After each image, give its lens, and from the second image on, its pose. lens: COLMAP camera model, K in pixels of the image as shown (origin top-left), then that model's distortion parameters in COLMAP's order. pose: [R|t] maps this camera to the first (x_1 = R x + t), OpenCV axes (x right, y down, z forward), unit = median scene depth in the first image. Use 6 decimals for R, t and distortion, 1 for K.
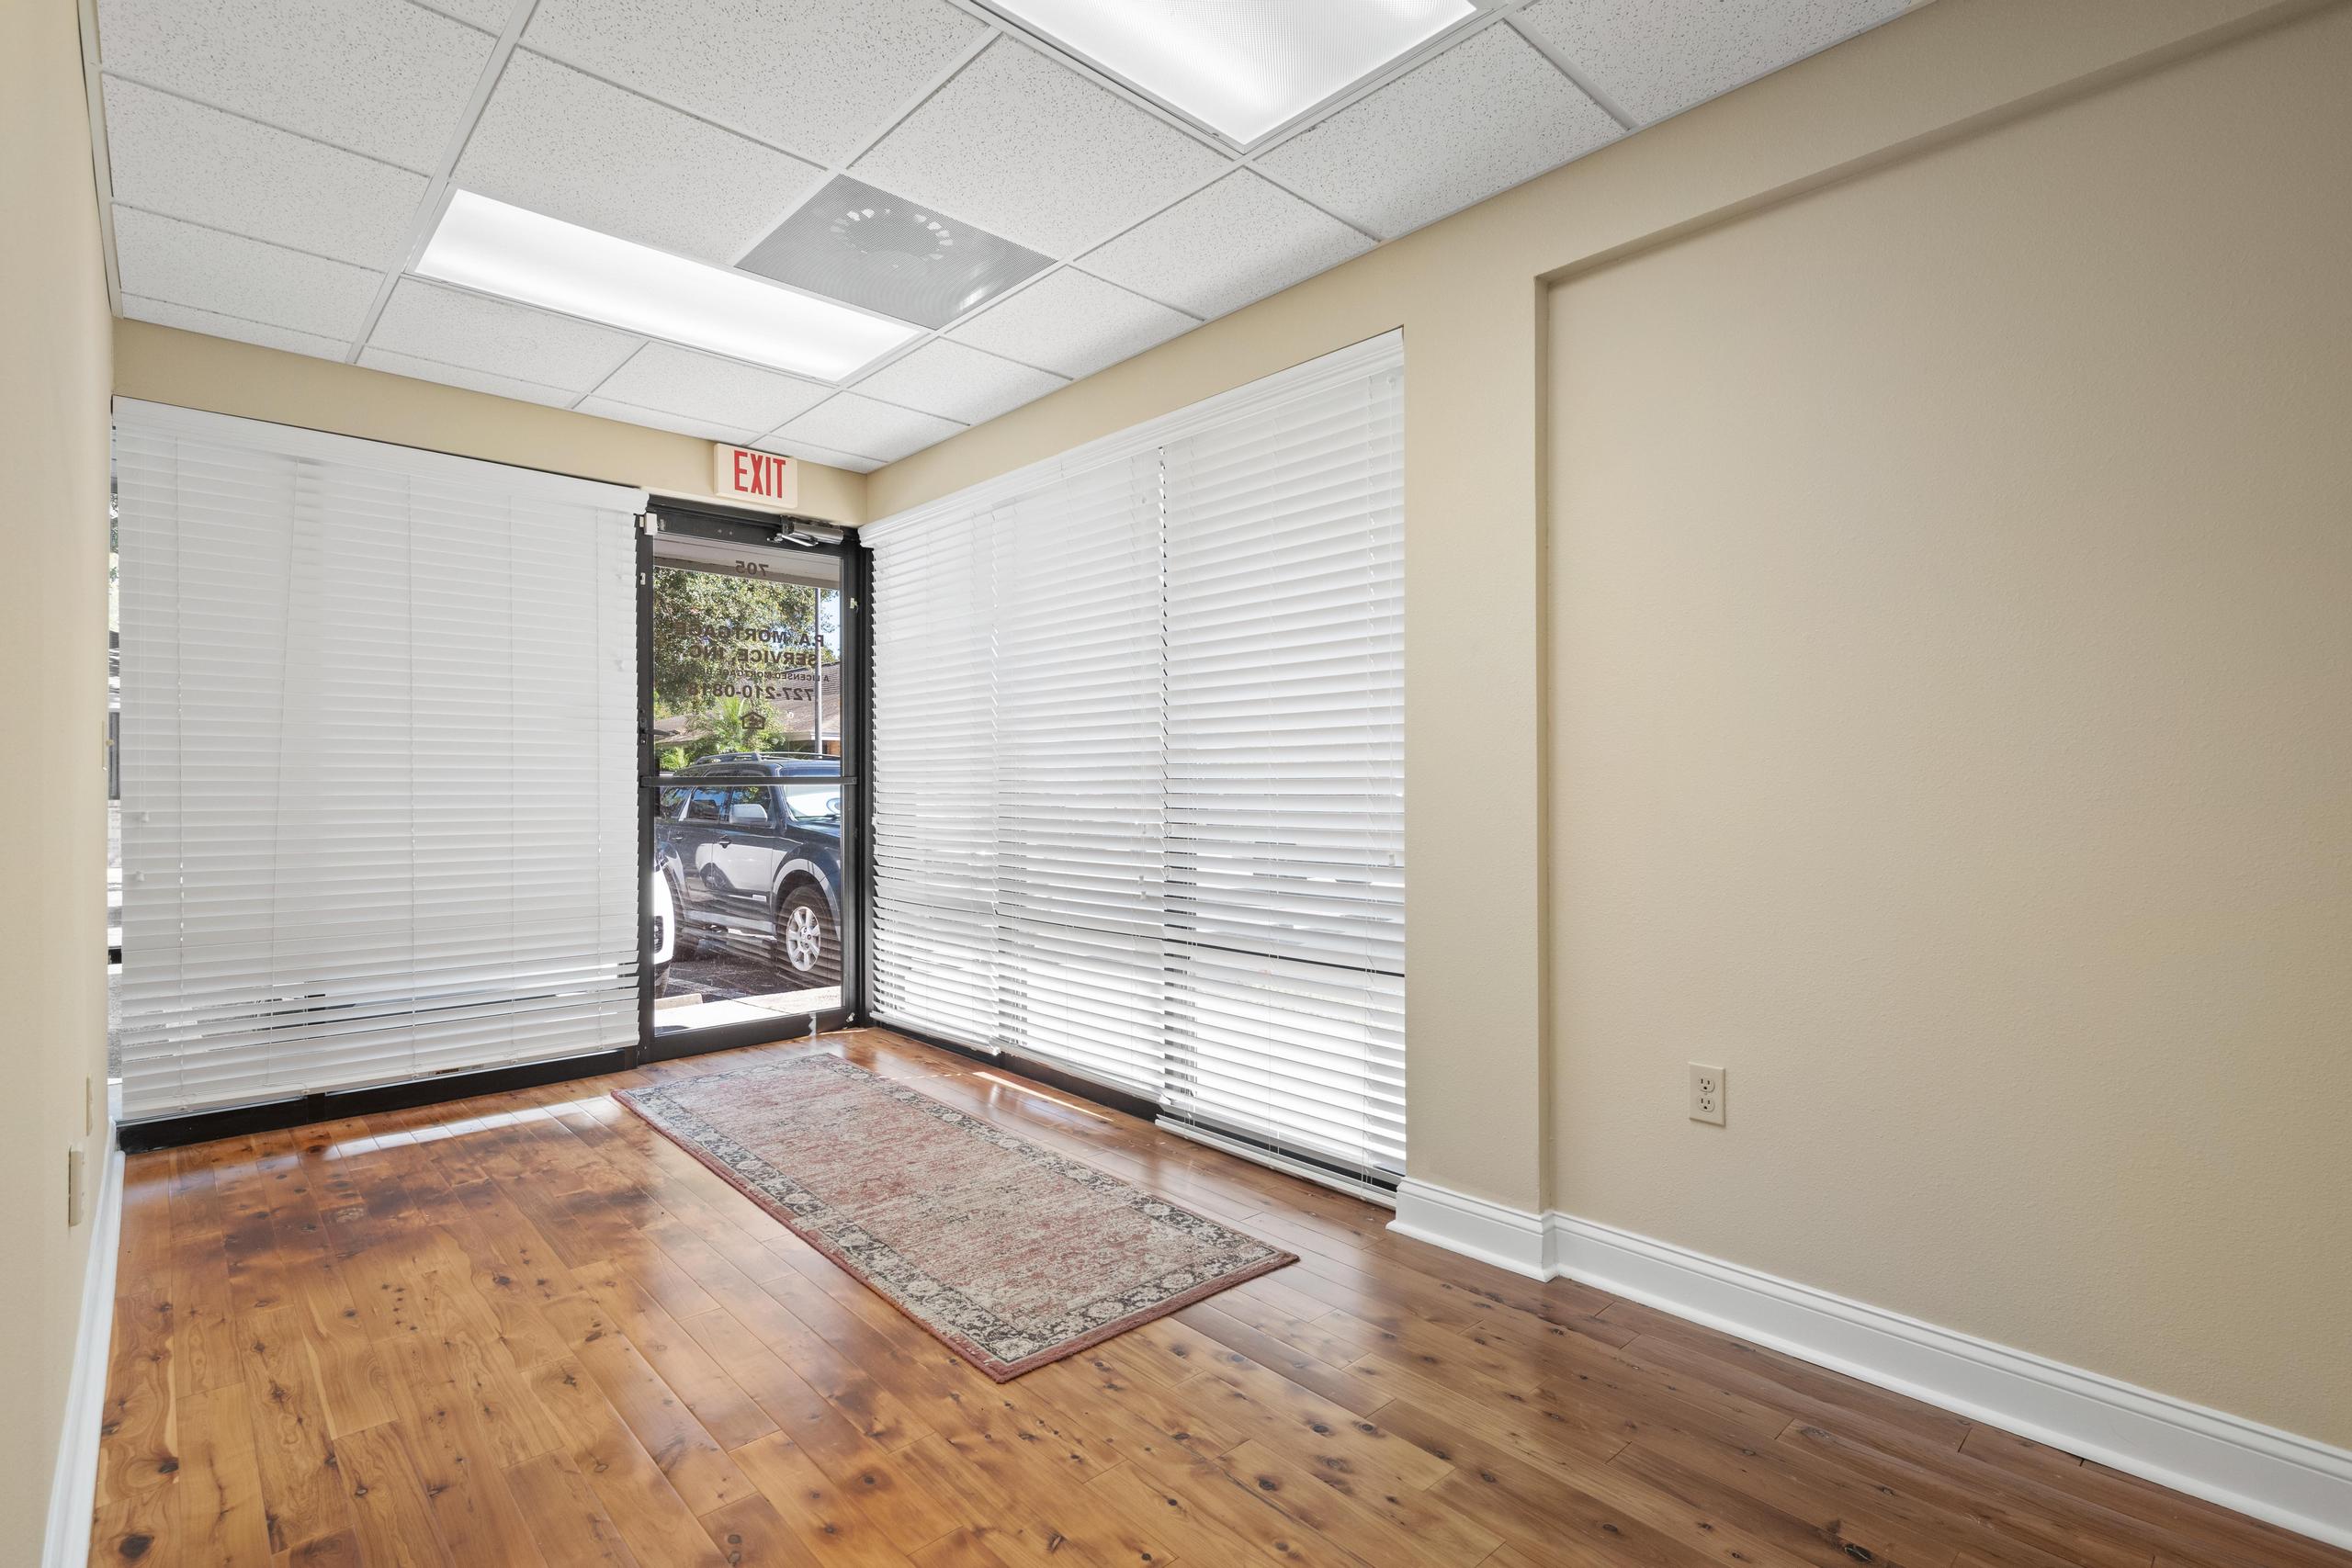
lens RADIAL K [[1108.8, 0, 1176.7], [0, 1108.8, 787.8], [0, 0, 1]] dist [0.000541, 0.000356]
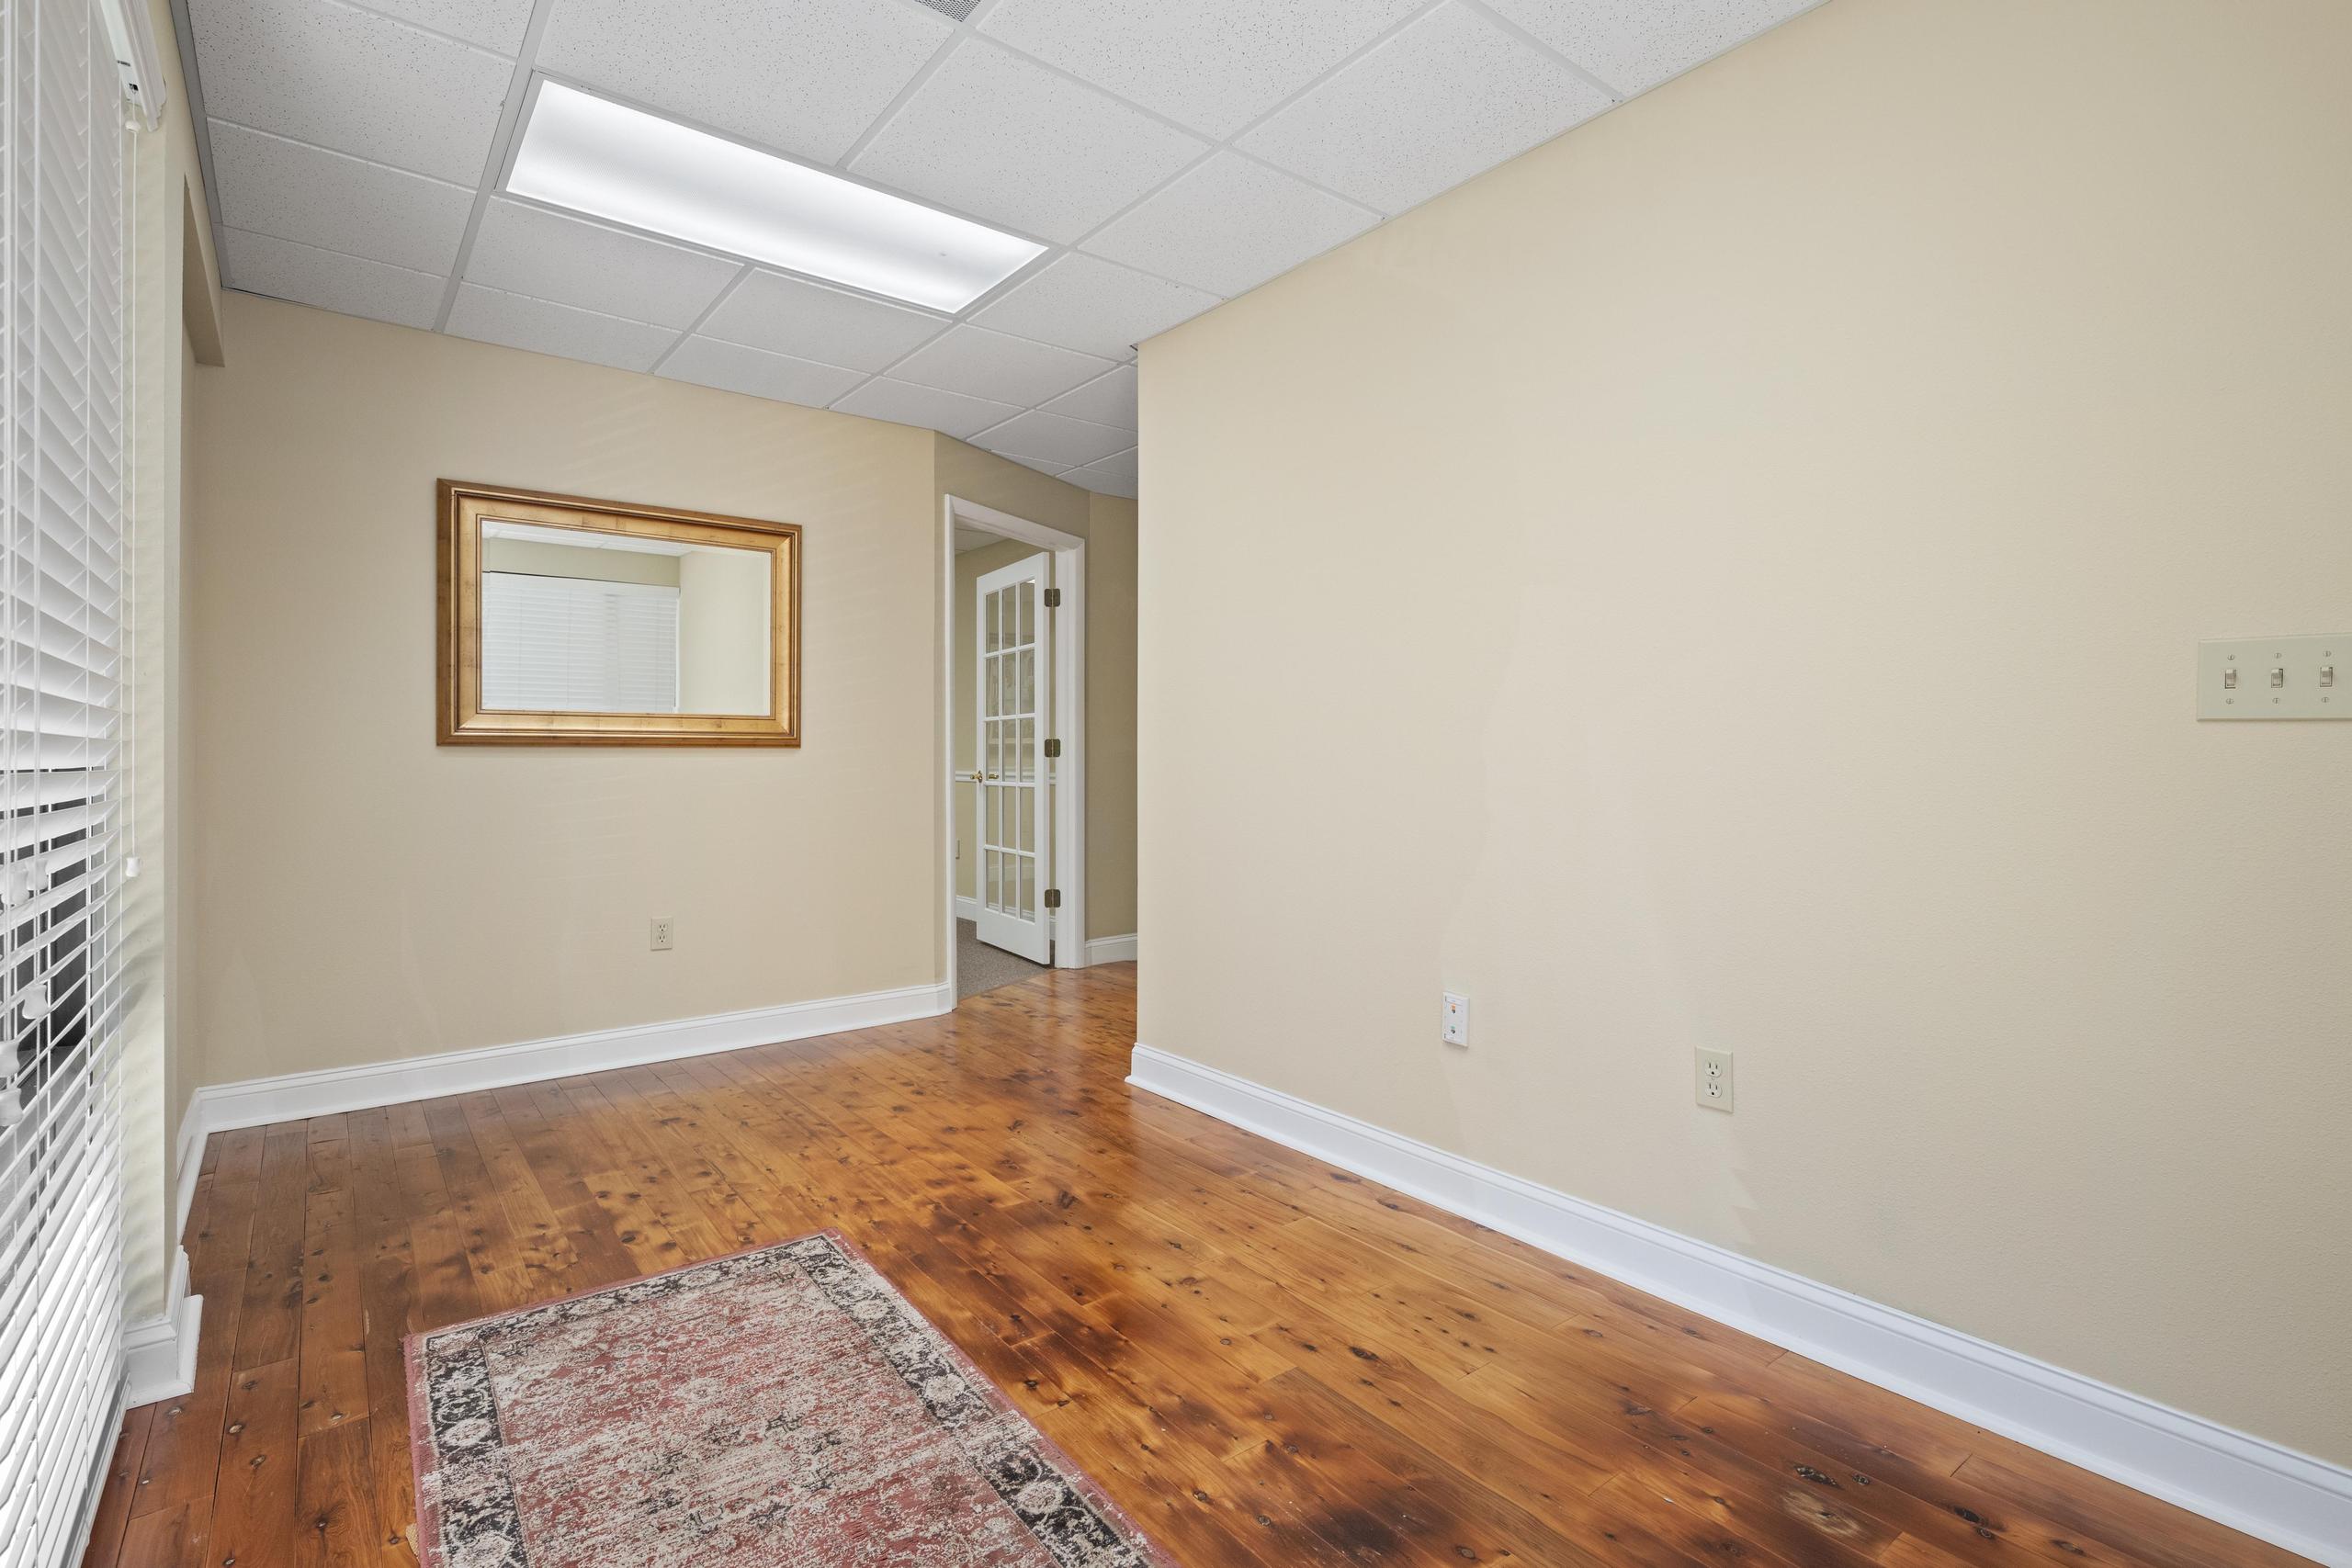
lens RADIAL K [[1108.8, 0, 1165.7], [0, 1108.8, 770.9], [0, 0, 1]] dist [0.000541, 0.000356]
pose [[-0.995106, -0.001100, 0.098806, -0.576567], [0.000251, 0.999907, 0.013665, 0.000534], [-0.098812, 0.013622, -0.995013, 1.936238]]
